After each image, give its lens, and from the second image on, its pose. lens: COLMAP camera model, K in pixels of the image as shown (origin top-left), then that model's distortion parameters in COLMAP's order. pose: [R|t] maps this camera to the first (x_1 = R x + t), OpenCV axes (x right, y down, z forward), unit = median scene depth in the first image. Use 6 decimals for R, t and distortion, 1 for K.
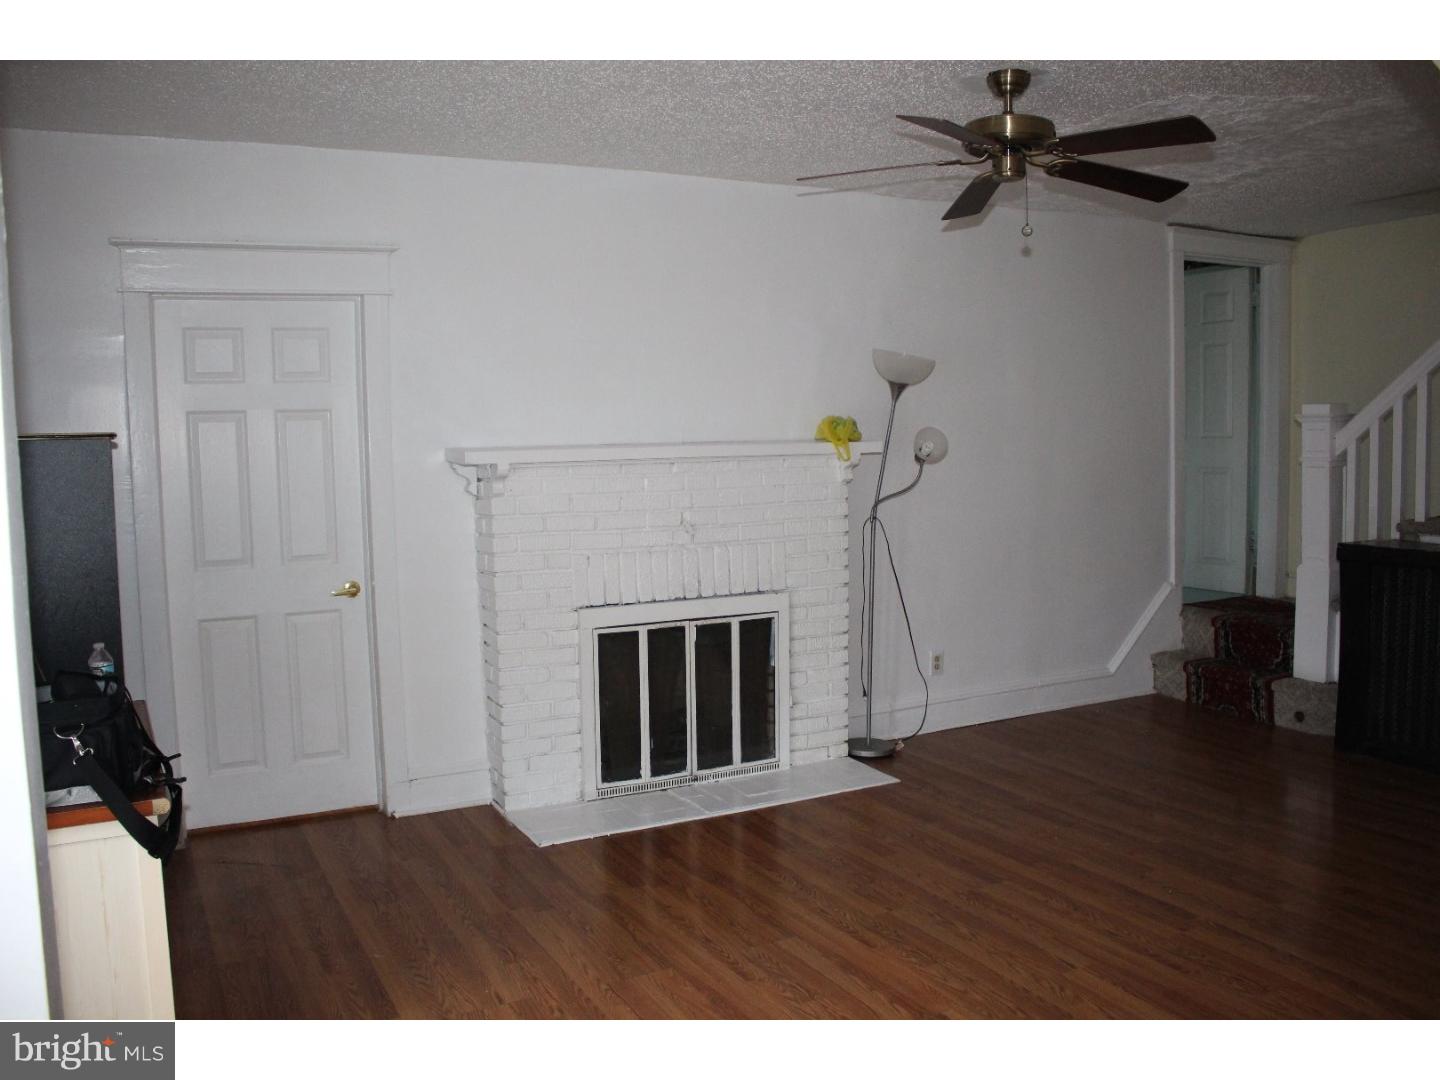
lens RADIAL K [[1182.3, 0, 720.0], [0, 1182.3, 540.0], [0, 0, 1]] dist [-0.162062, 0.127106]
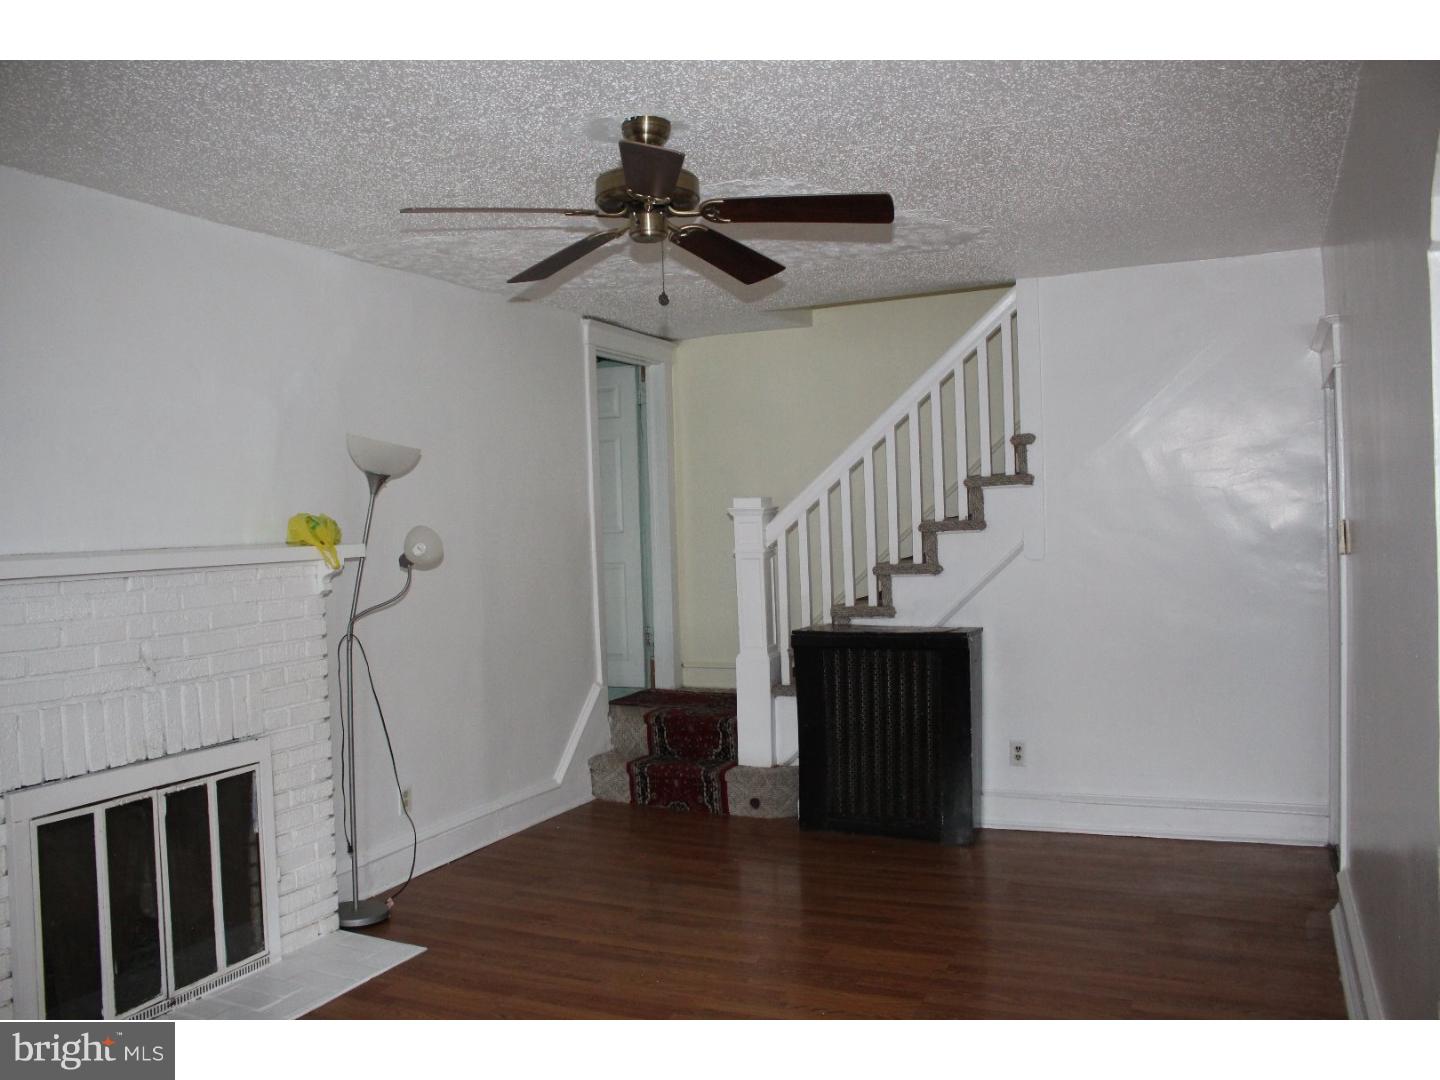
lens RADIAL K [[1182.3, 0, 720.0], [0, 1182.3, 540.0], [0, 0, 1]] dist [-0.162062, 0.127106]
pose [[0.786262, -0.015073, 0.617710, -0.171540], [0.068244, 0.995705, -0.062569, -0.016860], [-0.614114, 0.091351, 0.783913, 0.191269]]
